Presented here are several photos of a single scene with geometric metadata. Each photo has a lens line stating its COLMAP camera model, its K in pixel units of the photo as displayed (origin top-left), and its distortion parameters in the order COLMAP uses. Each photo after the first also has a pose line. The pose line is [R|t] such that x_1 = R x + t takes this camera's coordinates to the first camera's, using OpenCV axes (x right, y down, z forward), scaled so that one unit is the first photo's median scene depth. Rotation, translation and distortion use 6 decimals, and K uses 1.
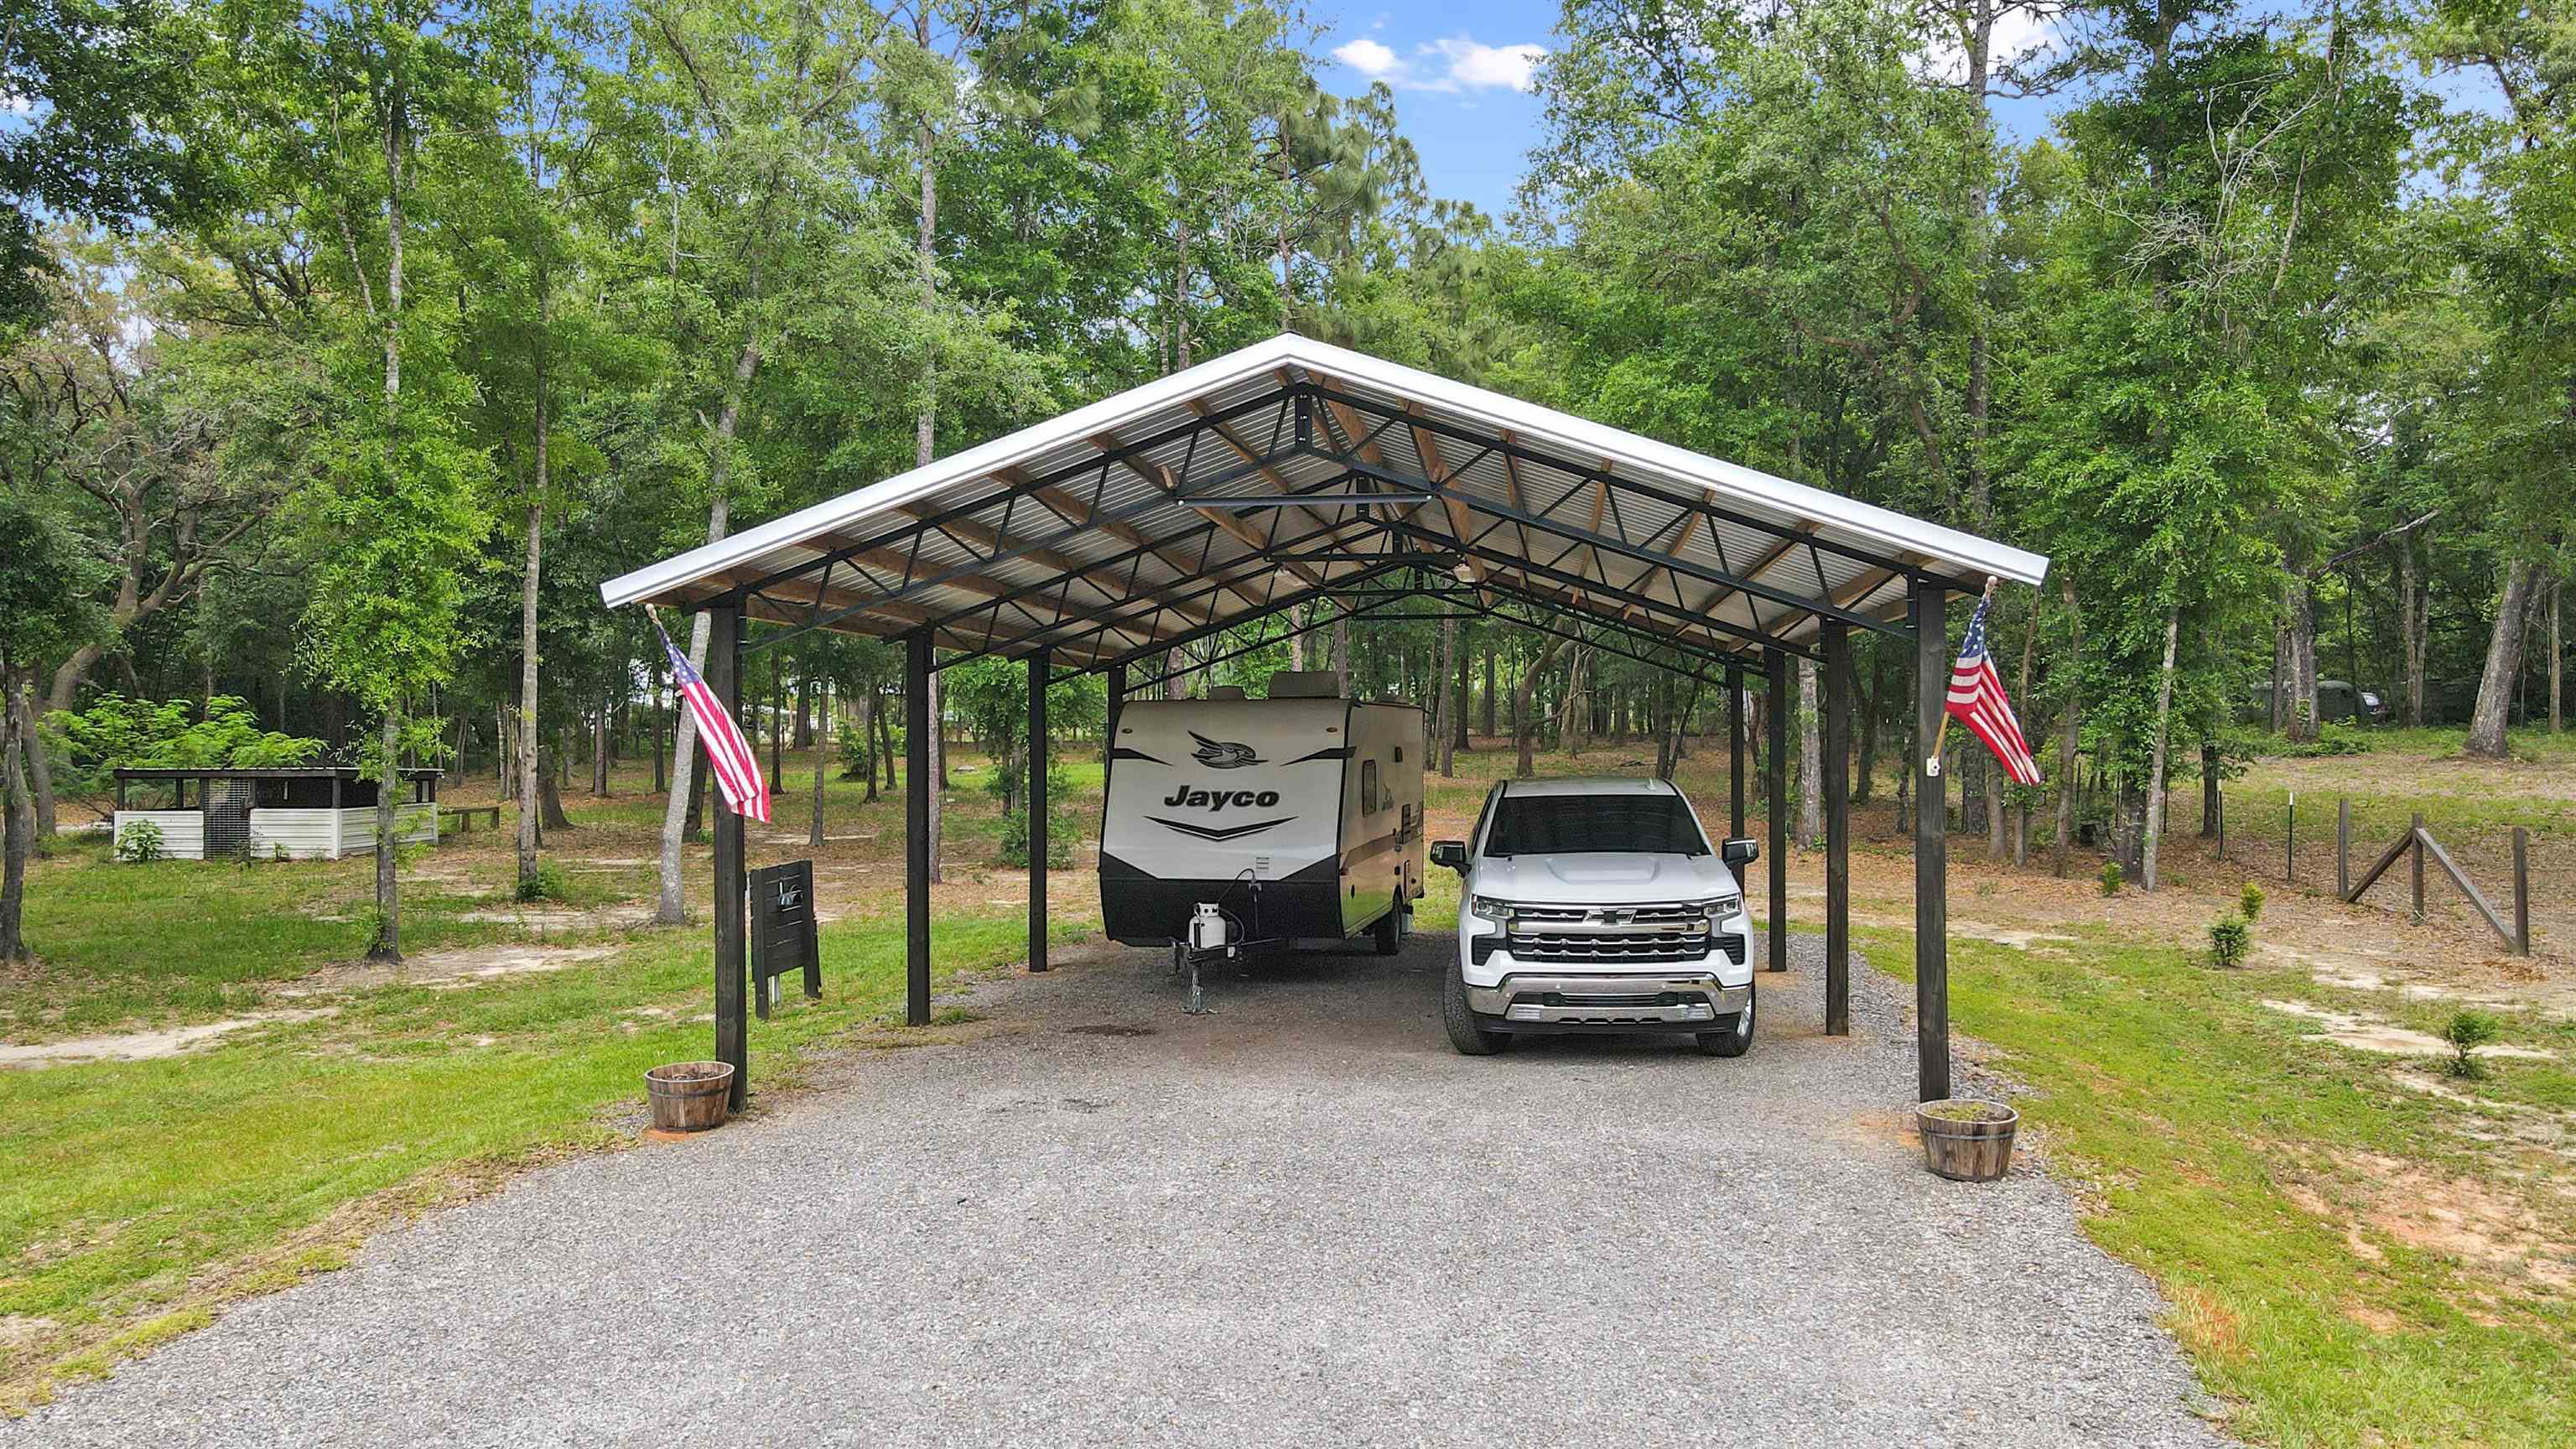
lens RADIAL K [[1895.8, 0, 1288.0], [0, 1895.8, 724.5], [0, 0, 1]] dist [-0.030584, 0.072596]
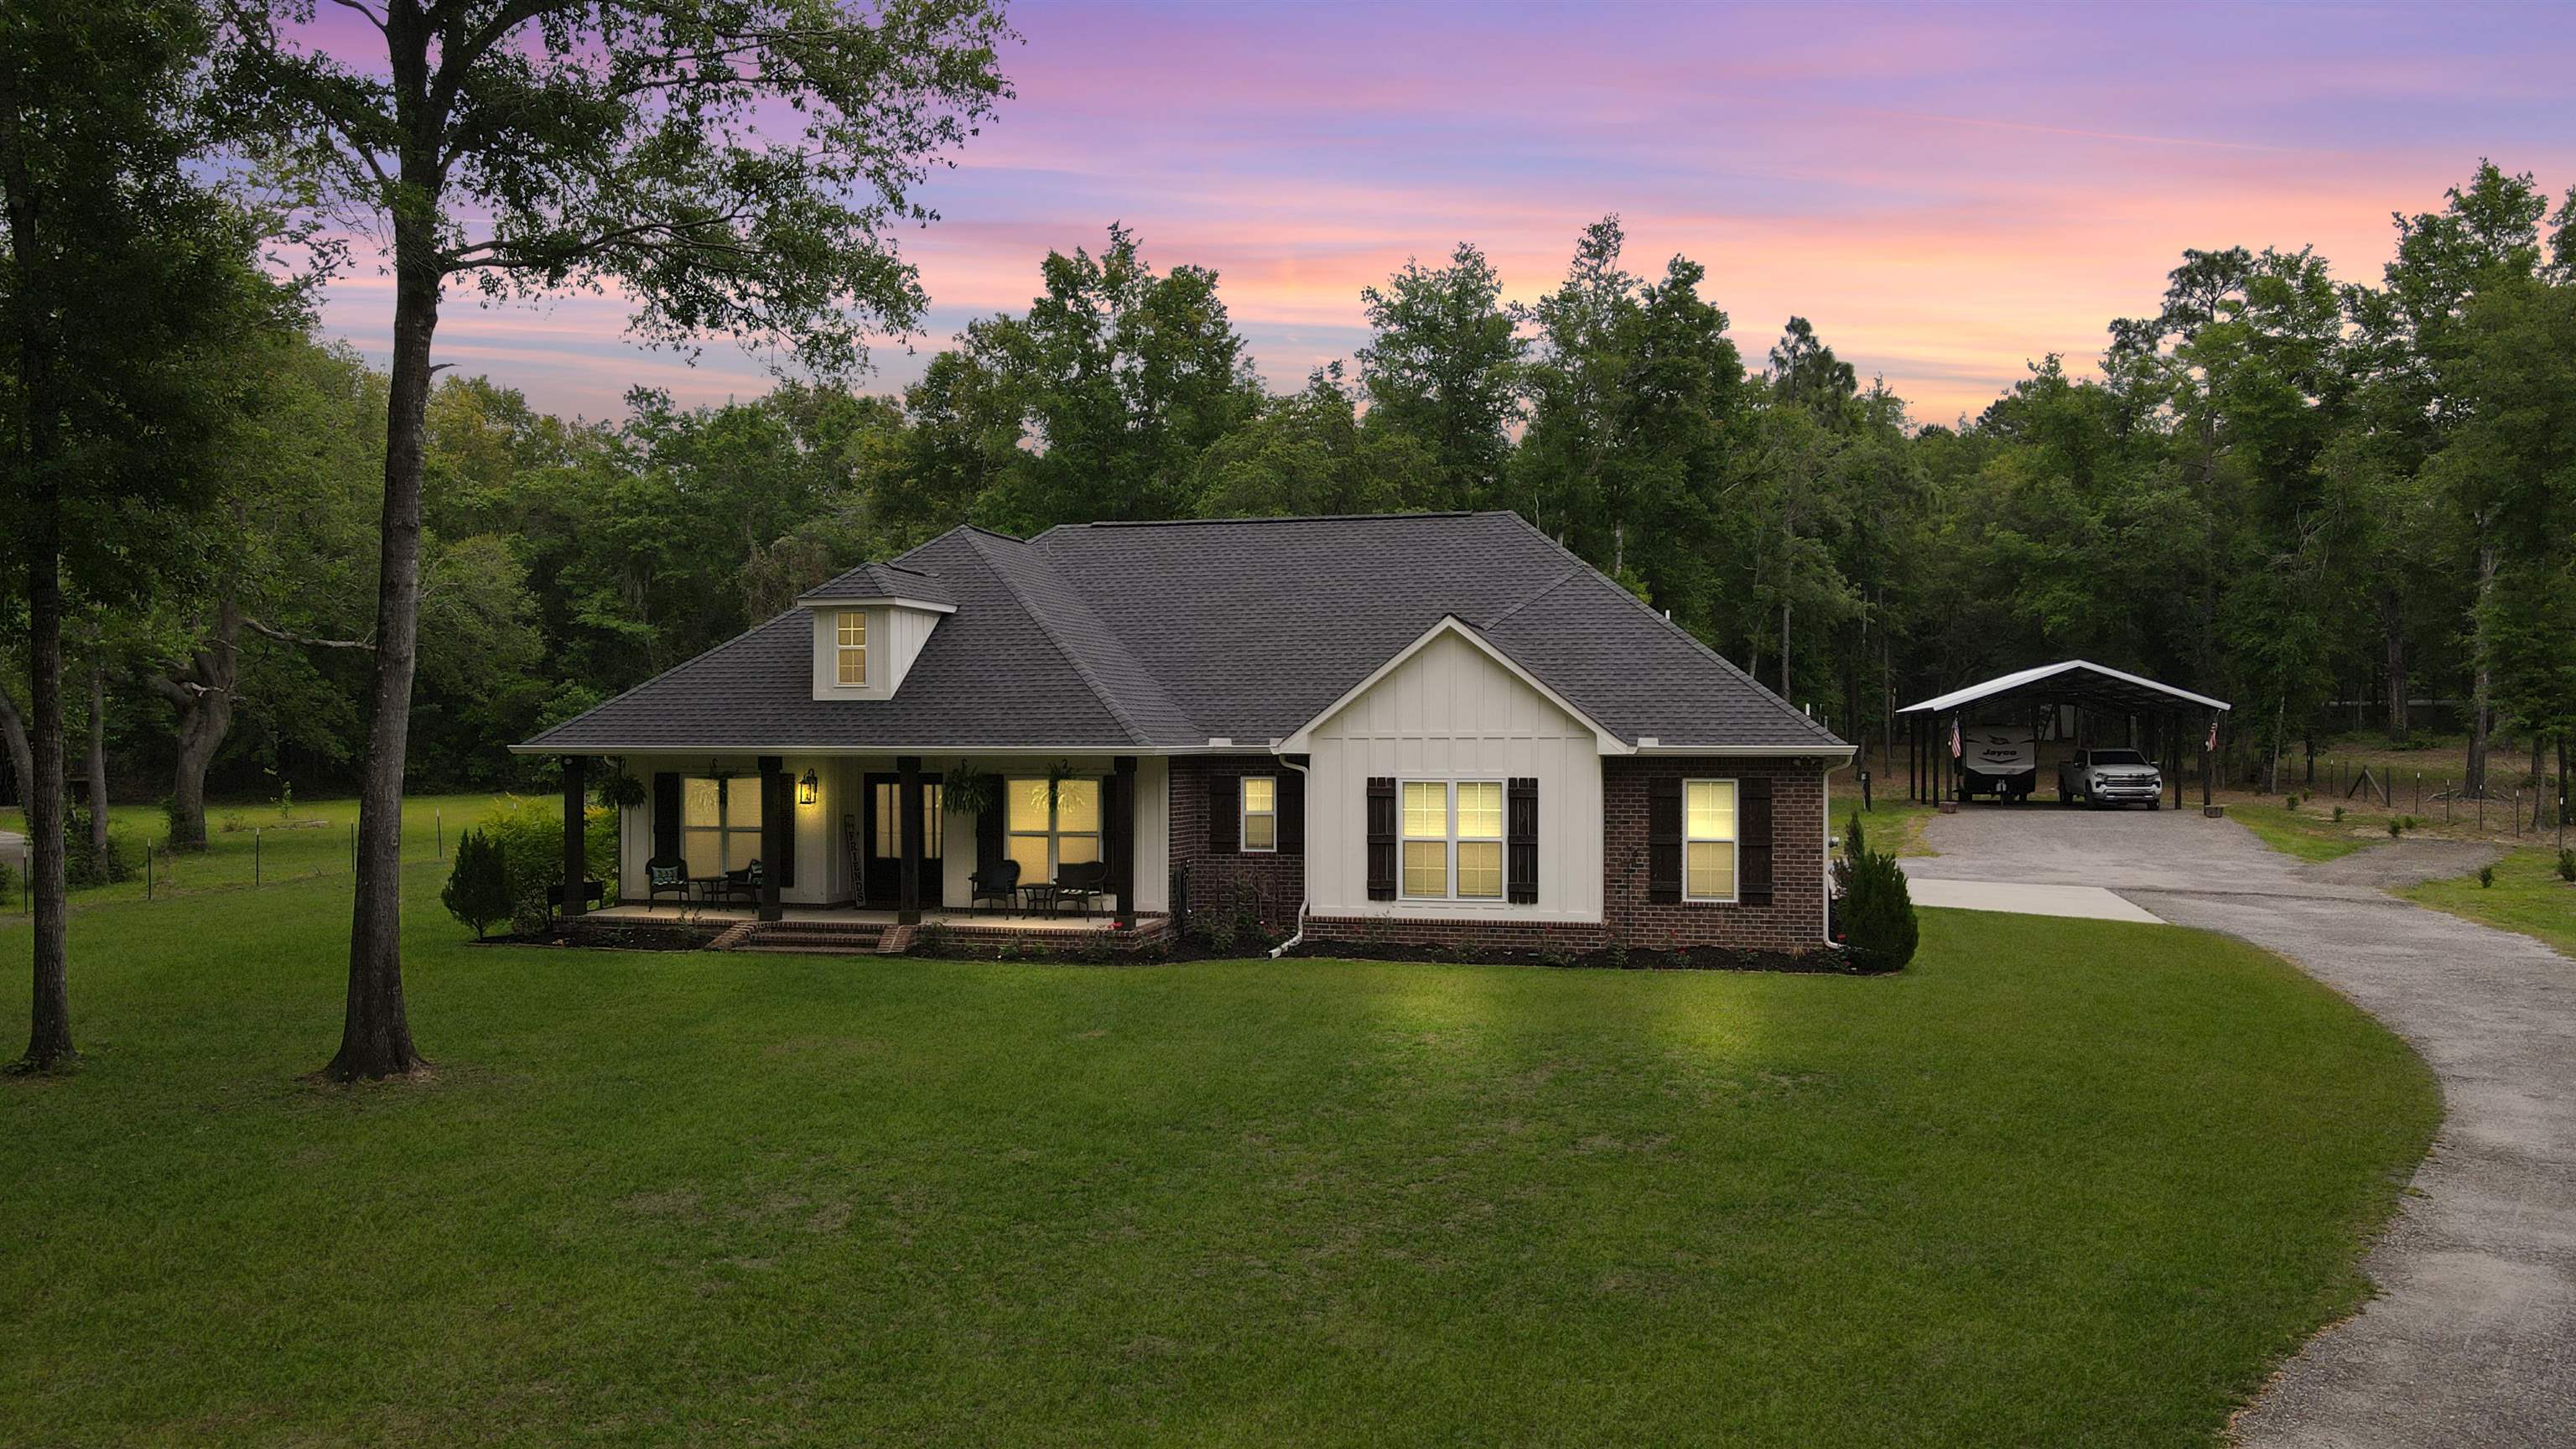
lens RADIAL K [[1895.8, 0, 1288.0], [0, 1895.8, 724.5], [0, 0, 1]] dist [-0.030584, 0.072596]
pose [[0.995899, 0.008374, -0.090080, -0.759790], [-0.007991, 0.999957, 0.004612, -0.015146], [0.090115, -0.003873, 0.995924, -1.958502]]
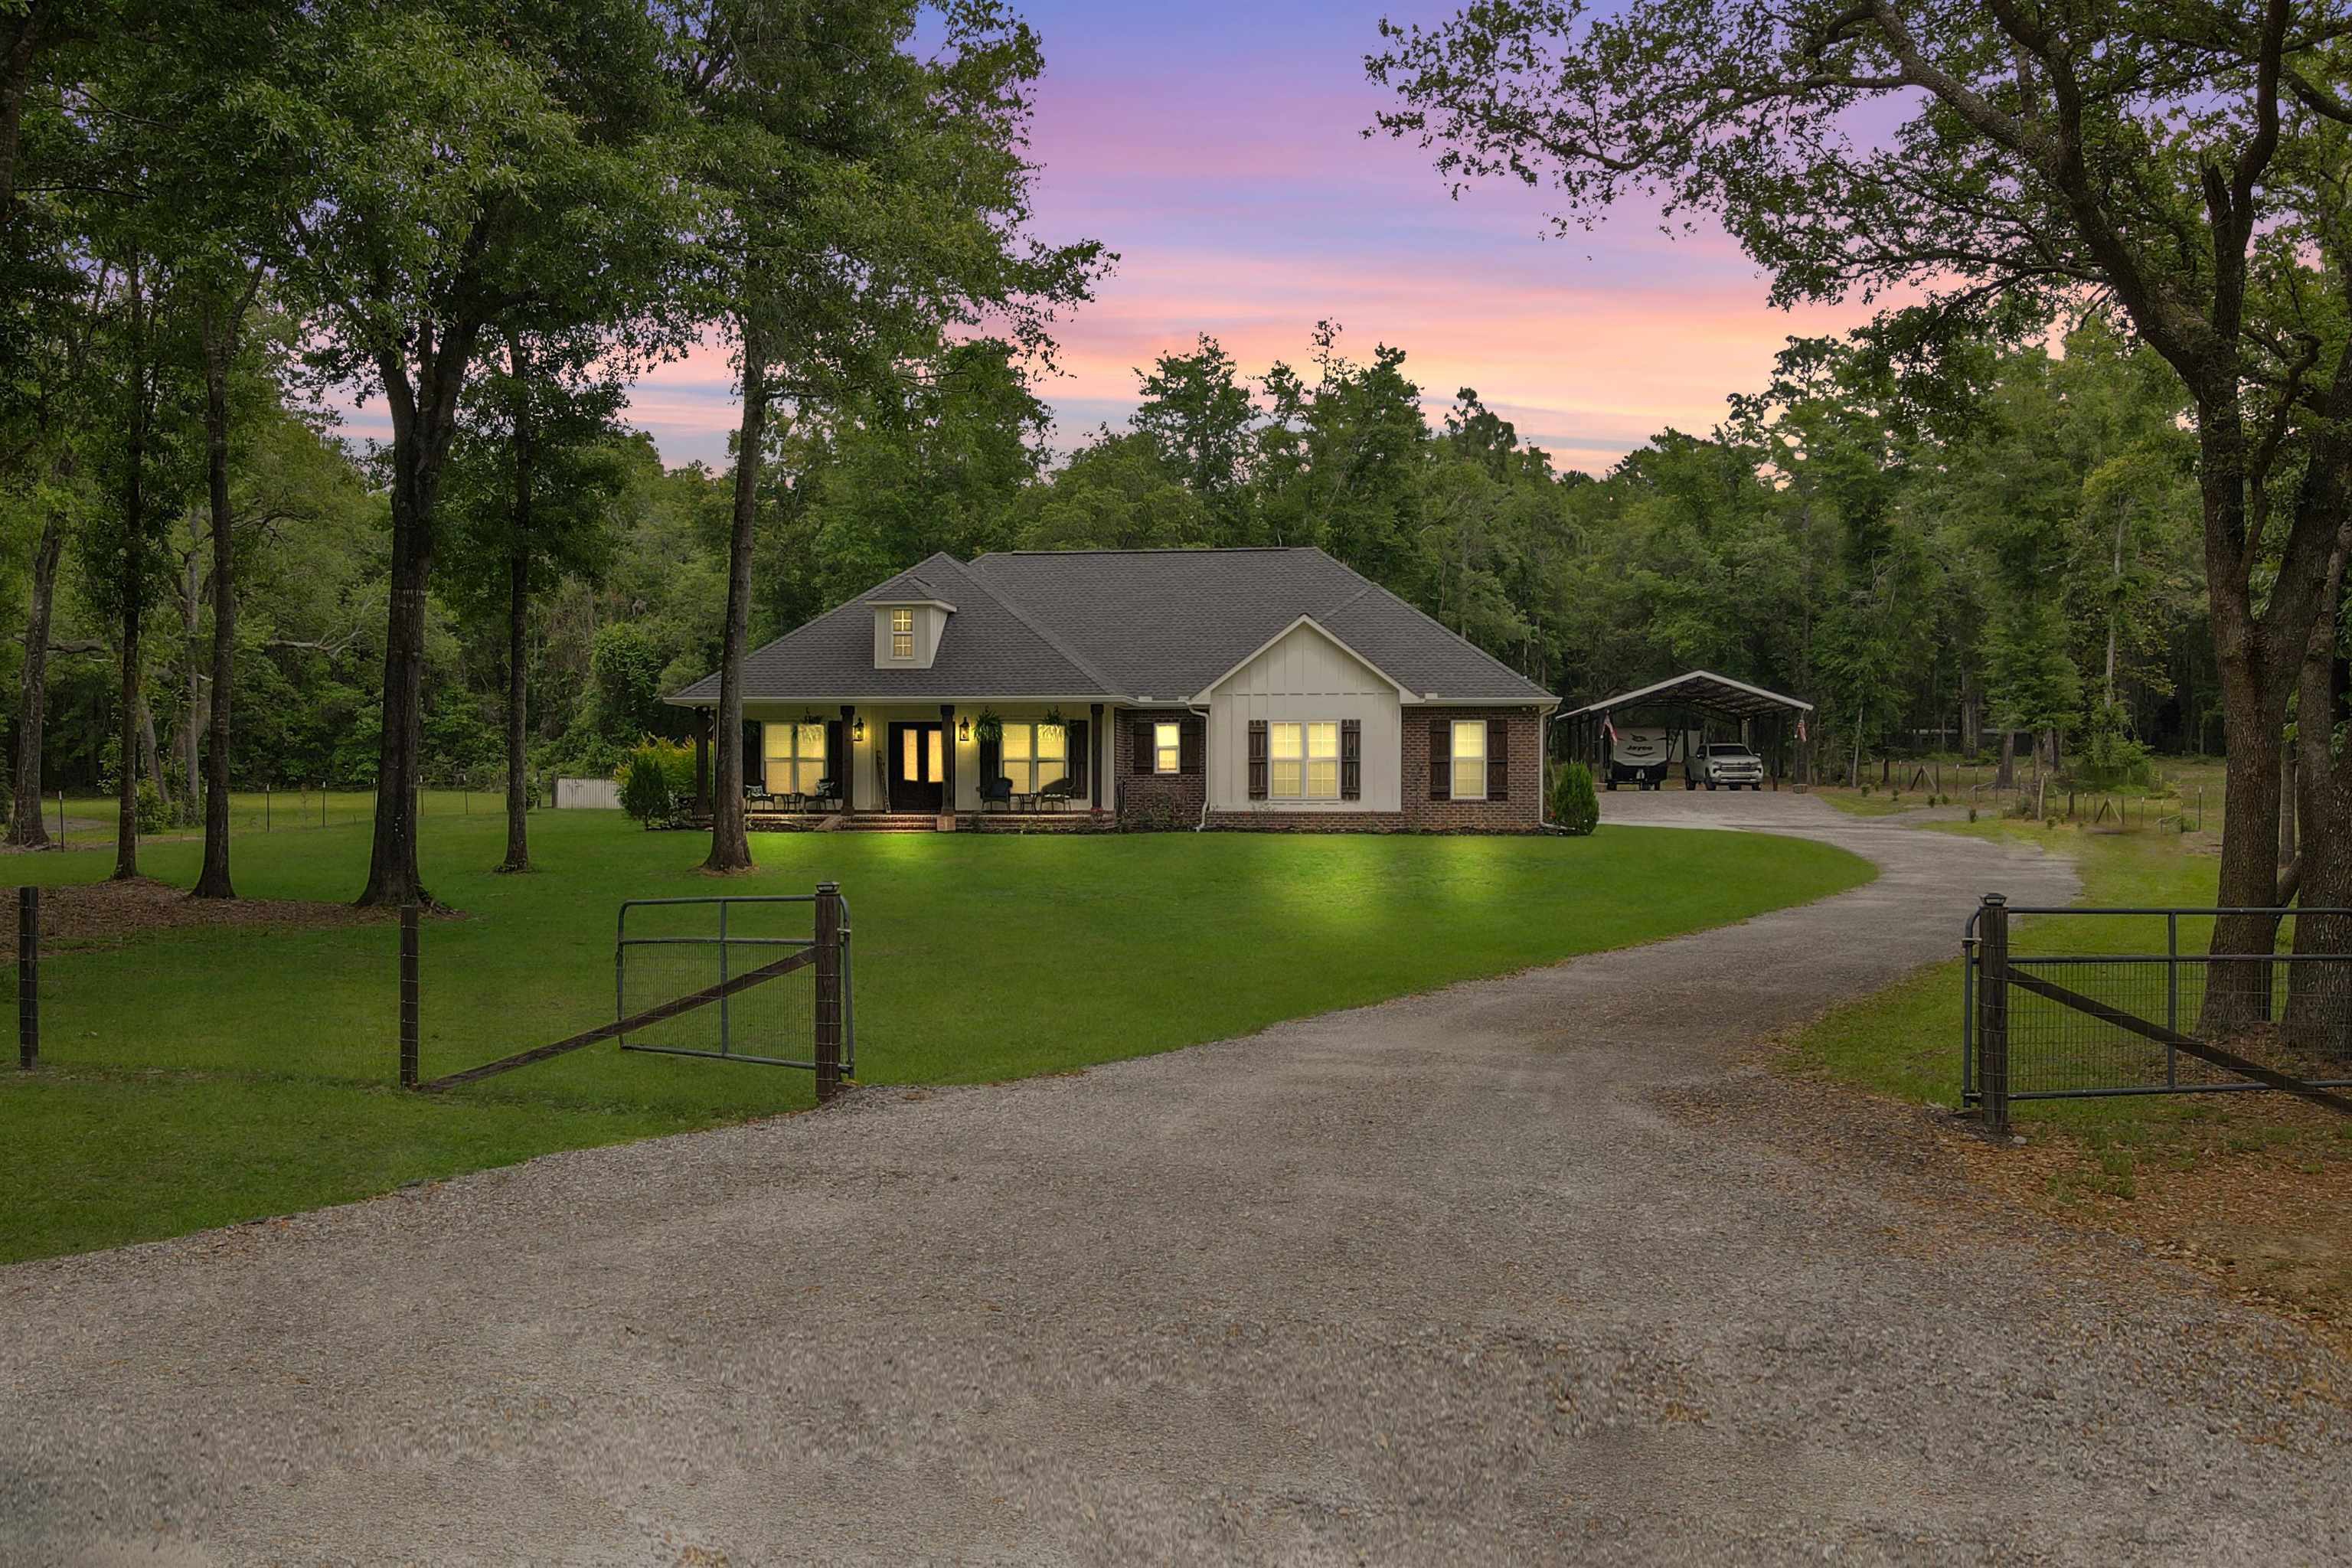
lens RADIAL K [[2070.4, 0, 1176.0], [0, 2070.4, 784.0], [0, 0, 1]] dist [0.019403, 0.007779]
pose [[0.998502, 0.006880, 0.054277, -0.989713], [-0.007219, 0.999956, 0.006055, 0.071277], [-0.054232, -0.006438, 0.998508, -2.736776]]
